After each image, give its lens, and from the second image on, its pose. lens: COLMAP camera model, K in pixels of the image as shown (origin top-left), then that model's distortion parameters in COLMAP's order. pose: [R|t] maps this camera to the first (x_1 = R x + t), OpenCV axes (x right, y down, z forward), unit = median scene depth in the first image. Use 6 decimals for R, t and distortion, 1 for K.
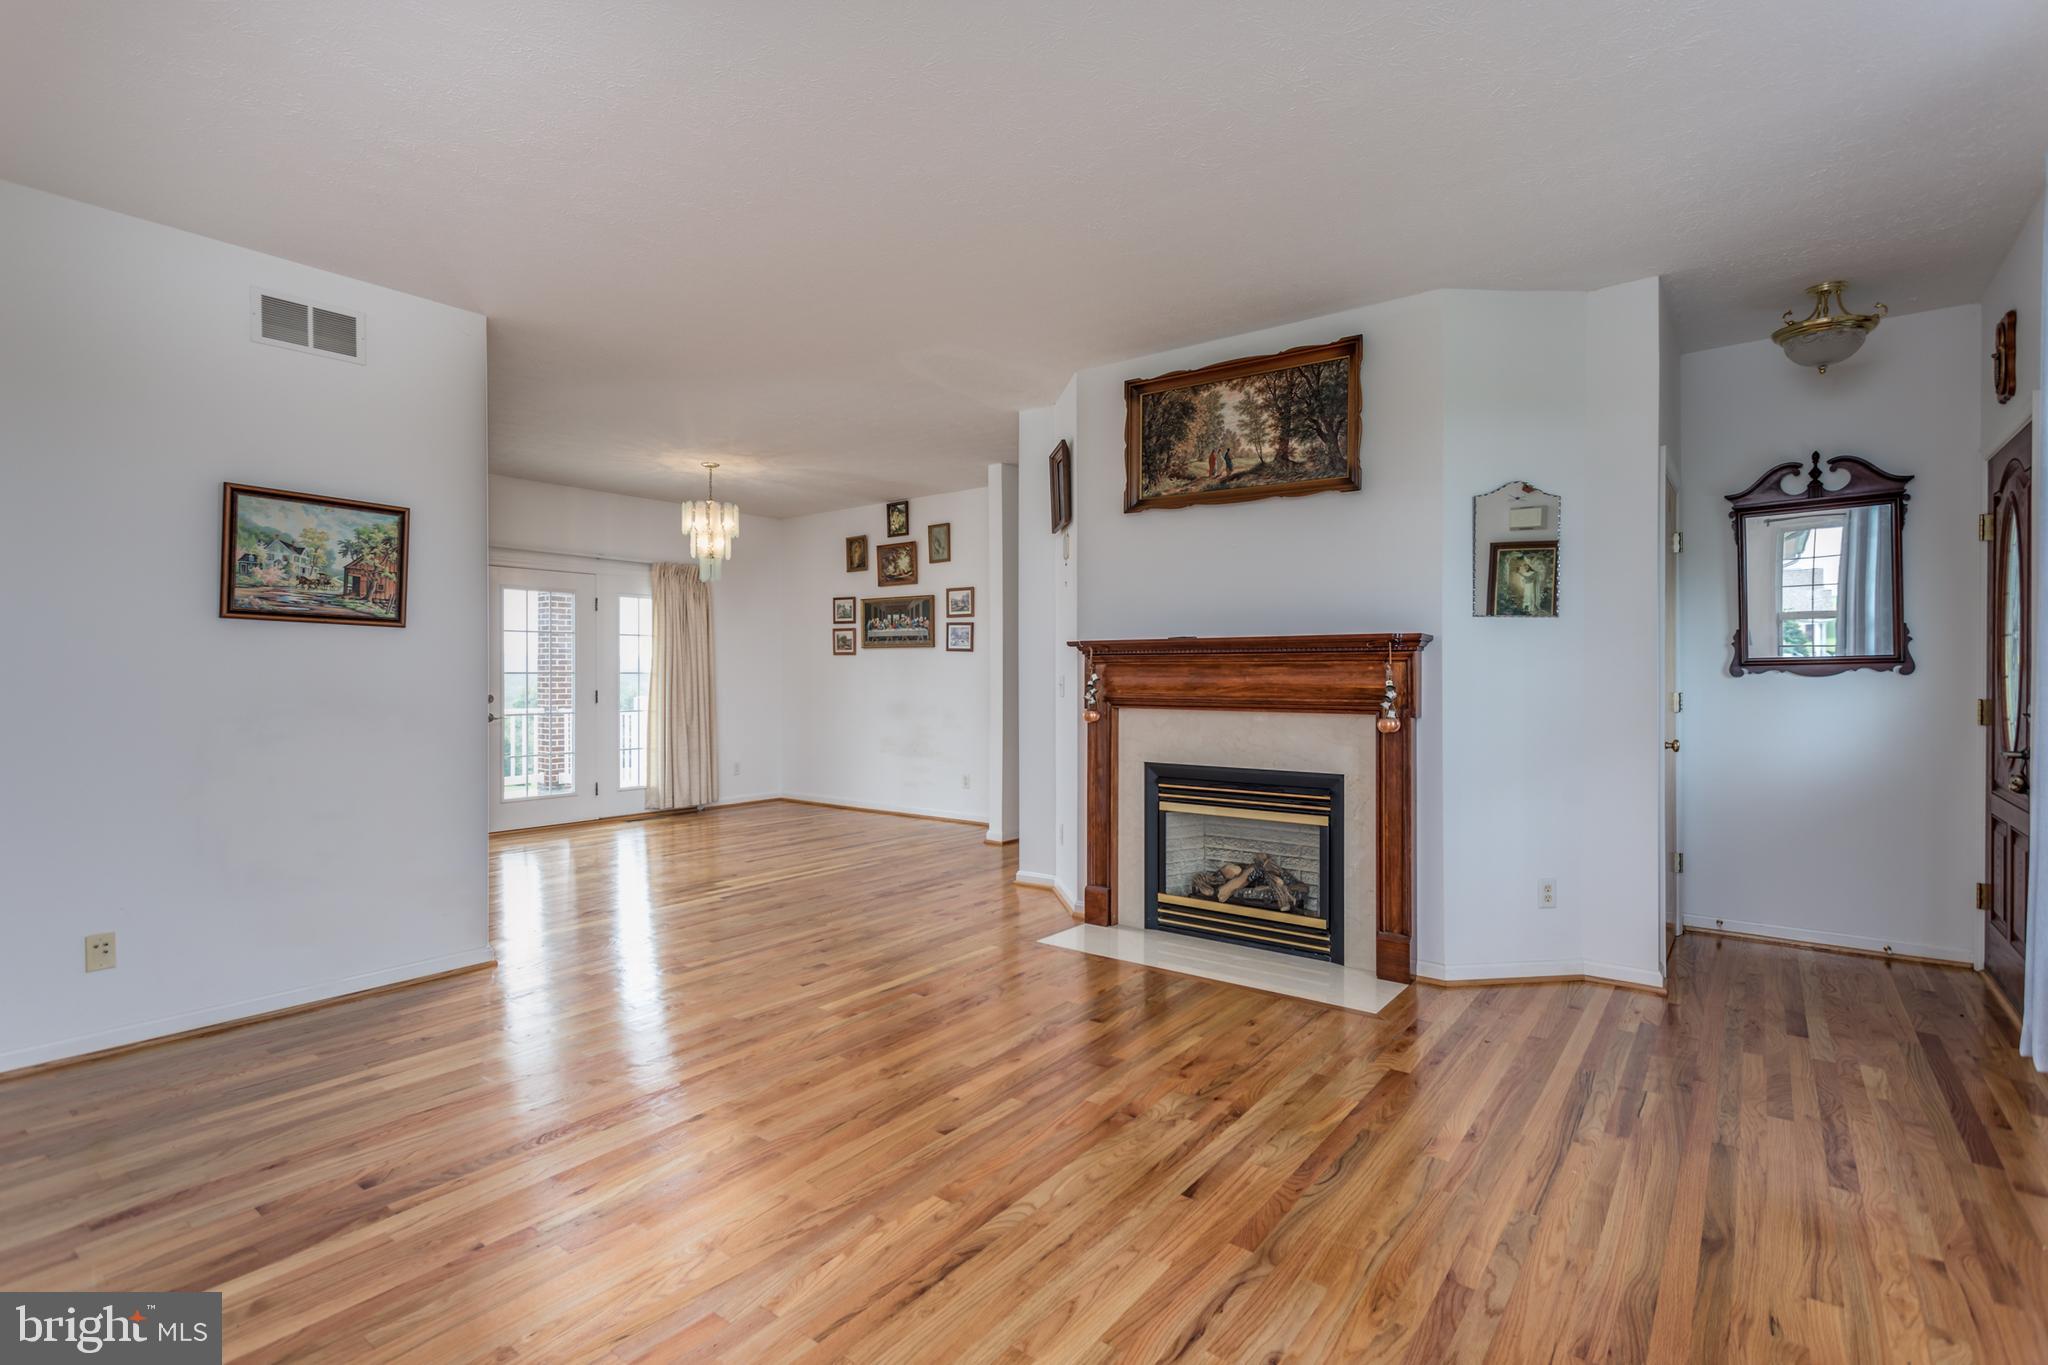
lens RADIAL K [[963.0, 0, 1023.4], [0, 963.0, 680.0], [0, 0, 1]] dist [0.001709, 0.002025]
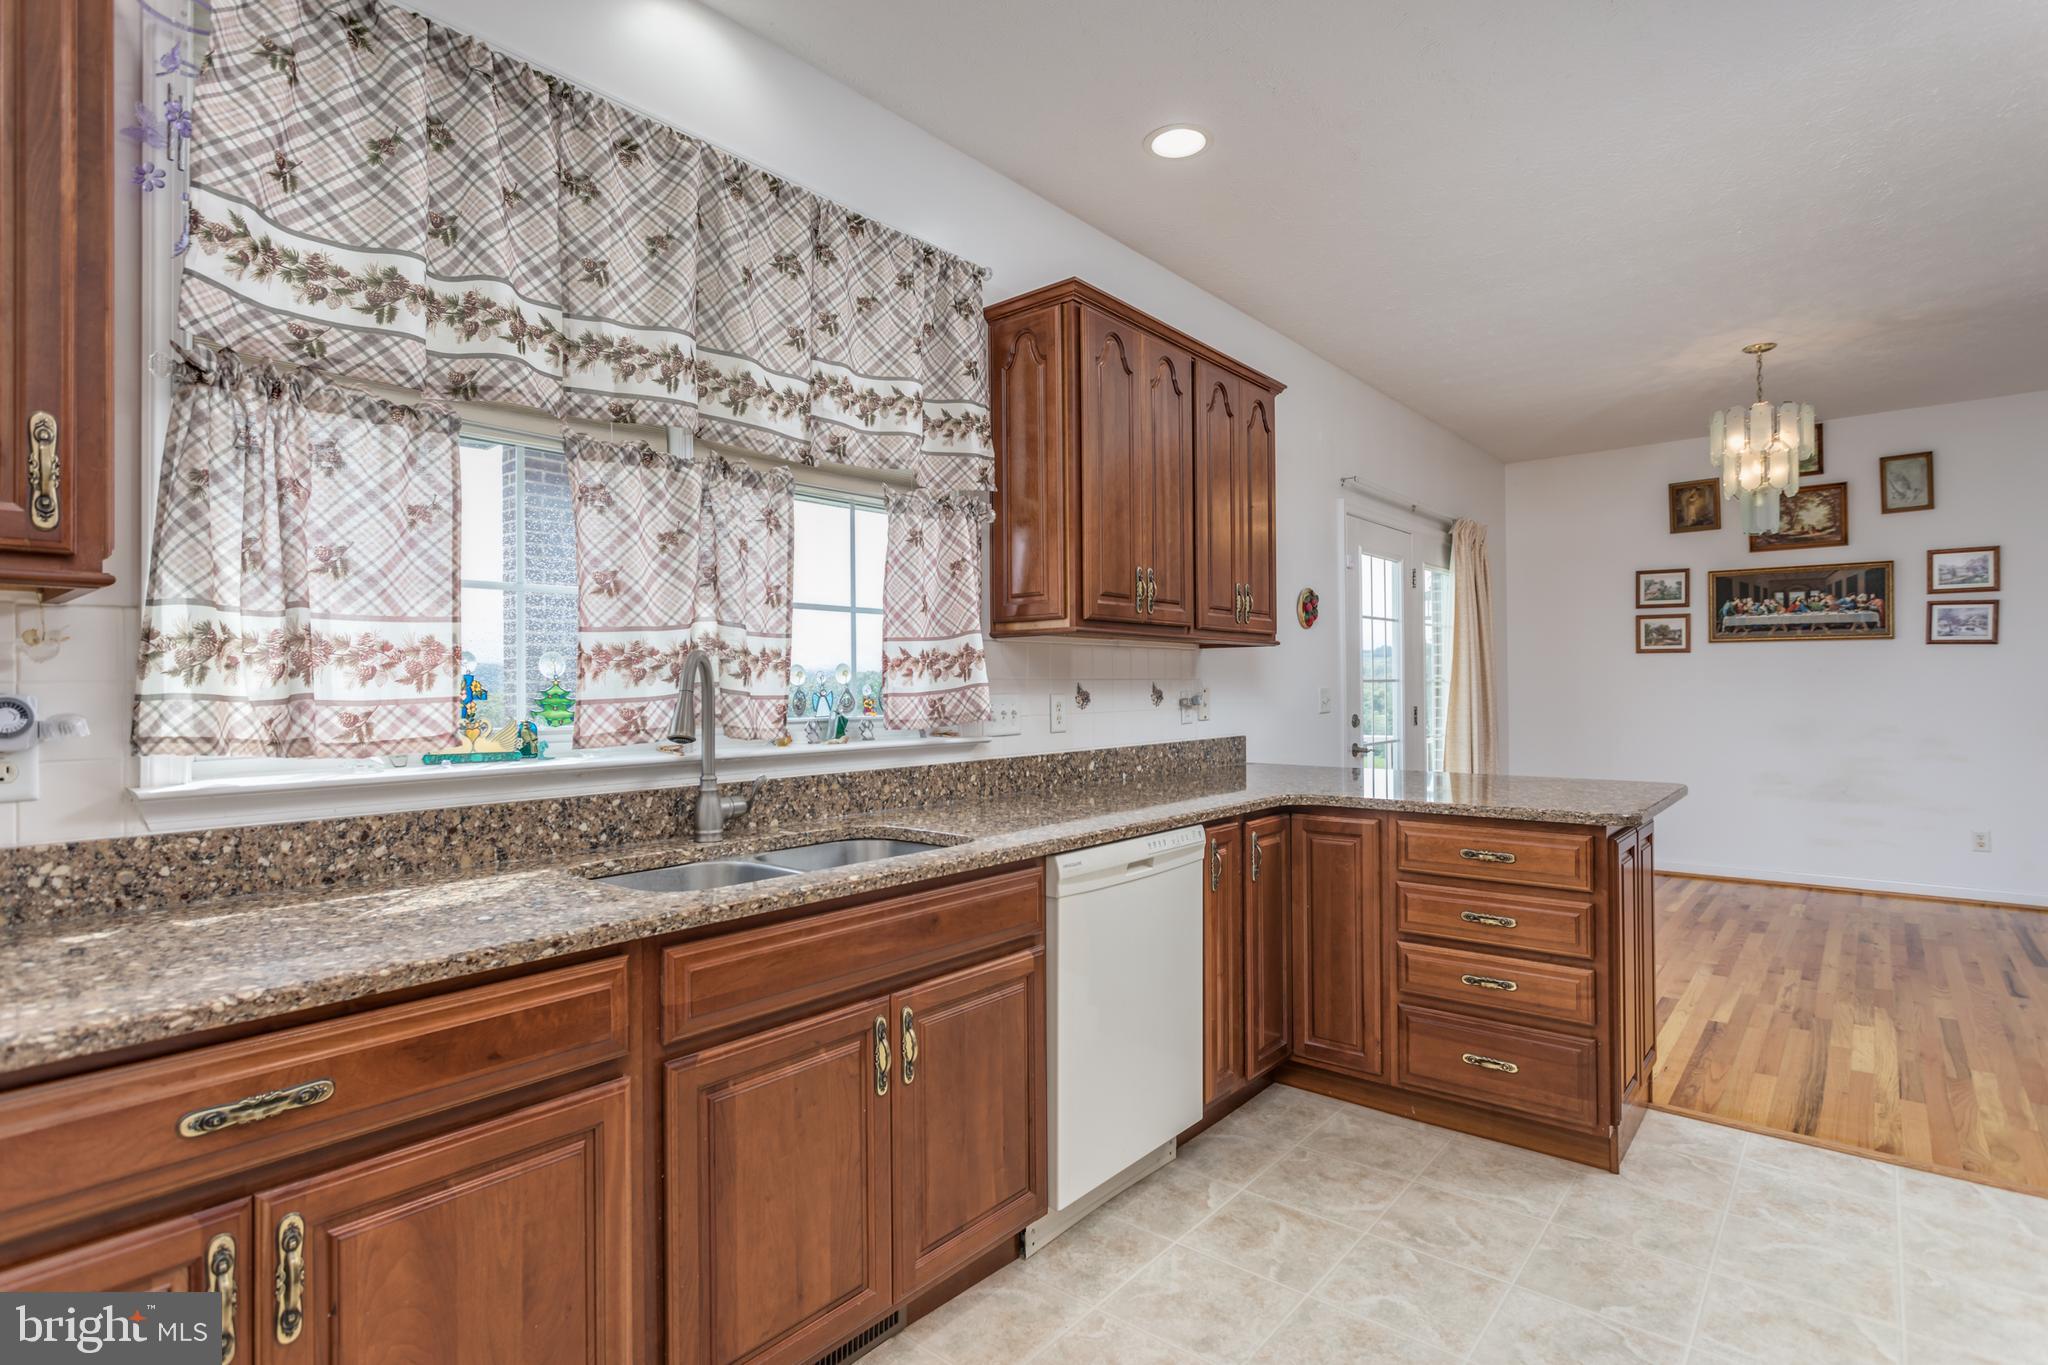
lens RADIAL K [[1020.0, 0, 1022.2], [0, 1020.0, 678.3], [0, 0, 1]] dist [-0.002057, 0.002256]
pose [[0.999053, -0.006769, -0.042970, -1.272626], [0.006231, 0.999901, -0.012636, -0.002959], [0.043052, 0.012356, 0.998996, 0.511845]]
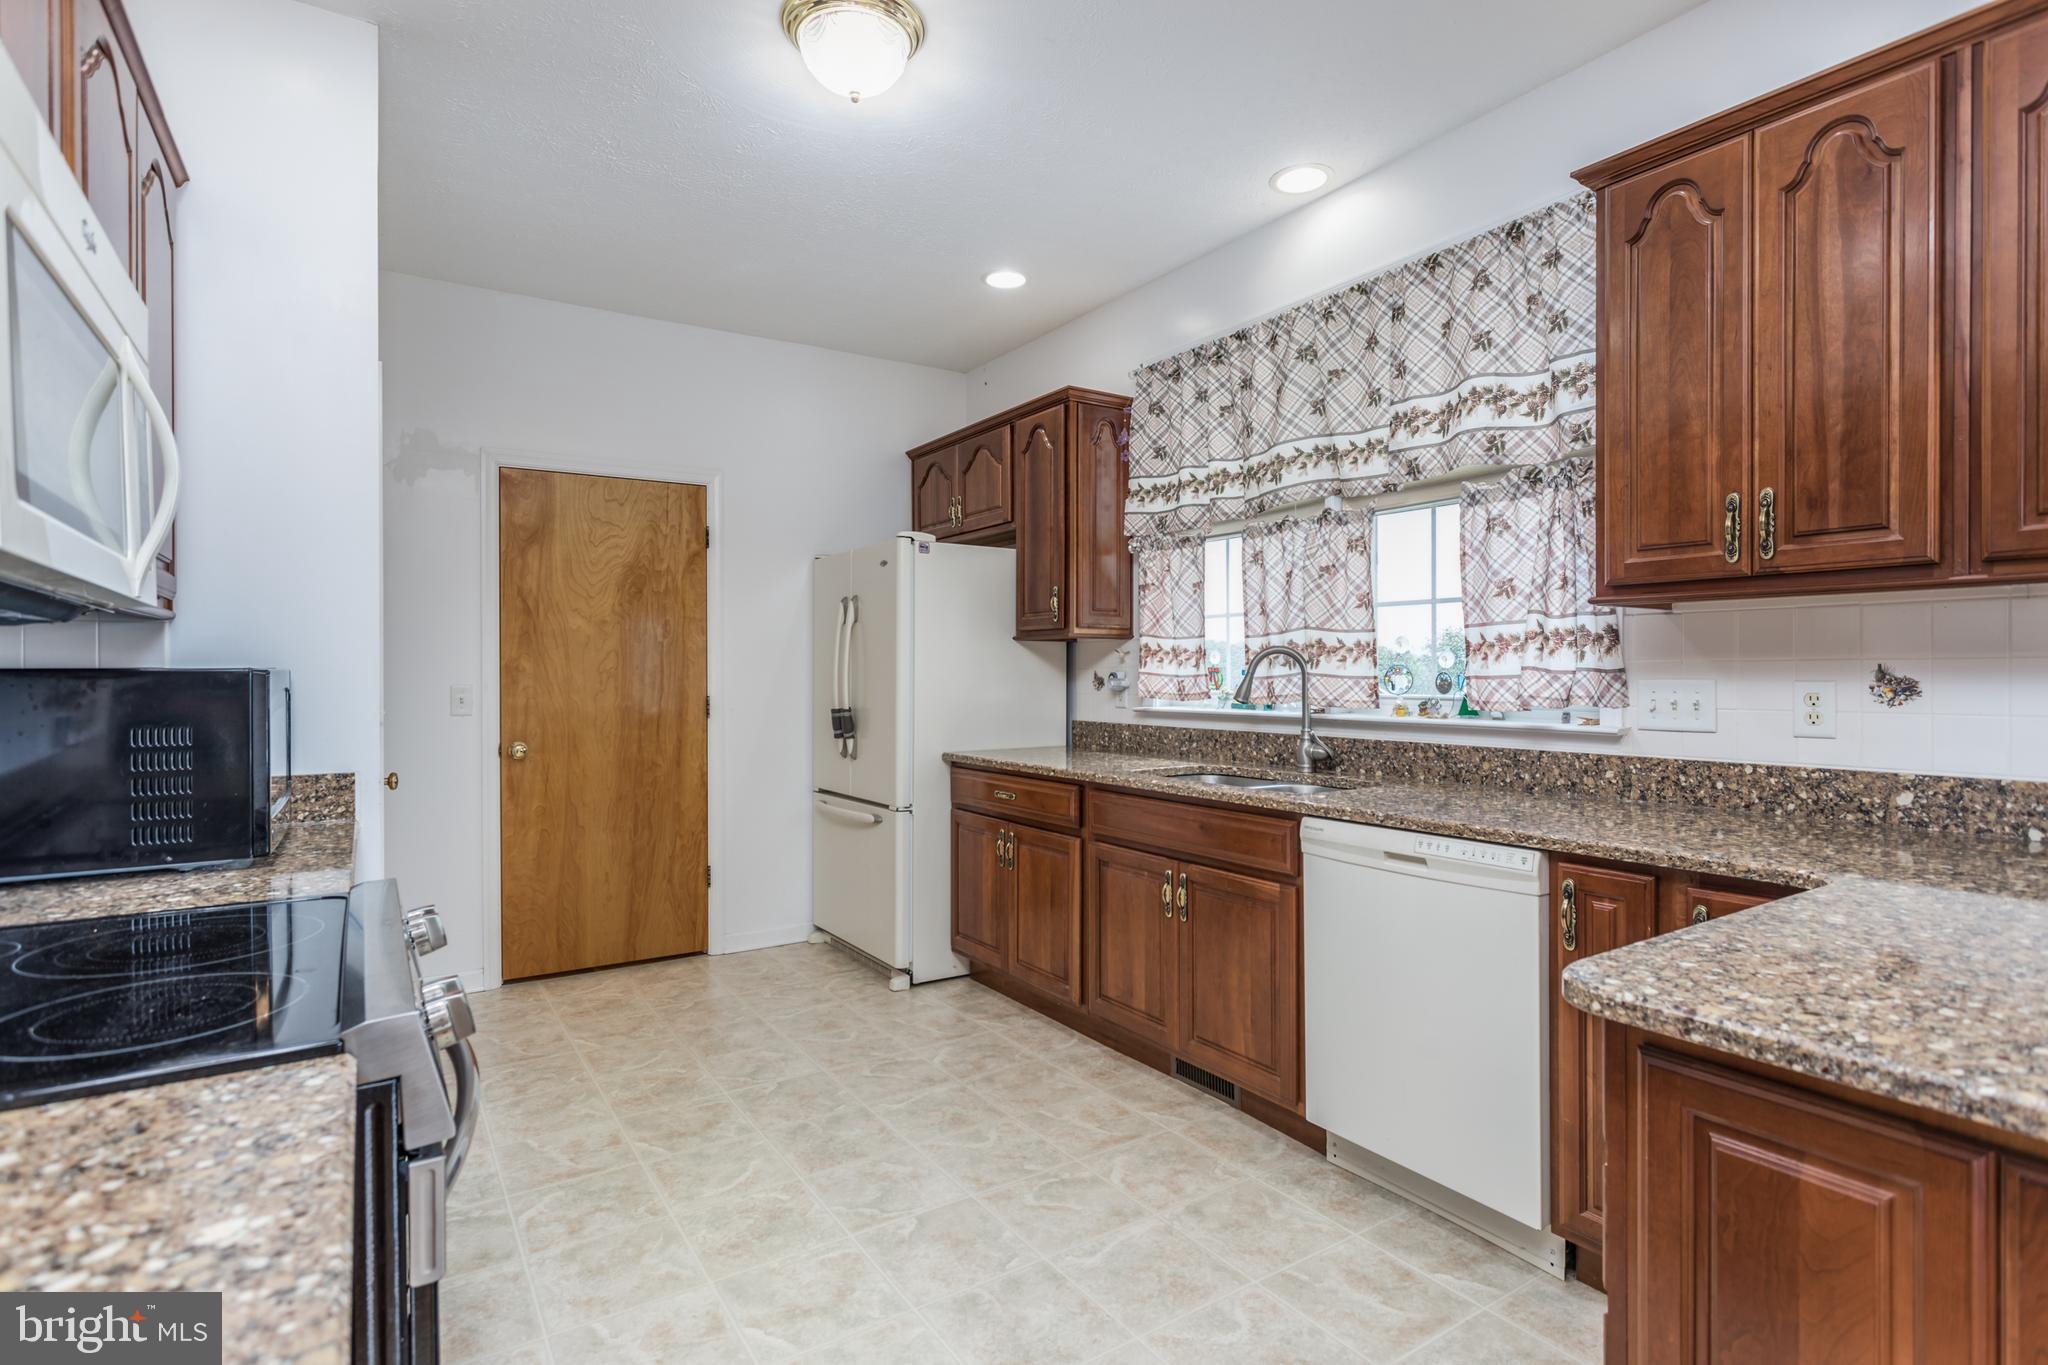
lens RADIAL K [[1017.1, 0, 1023.3], [0, 1017.1, 677.2], [0, 0, 1]] dist [-0.008840, 0.003968]
pose [[-0.335703, 0.009177, -0.941923, -0.676204], [0.001183, 0.999956, 0.009321, -0.007609], [0.941967, 0.002015, -0.335699, 1.057967]]
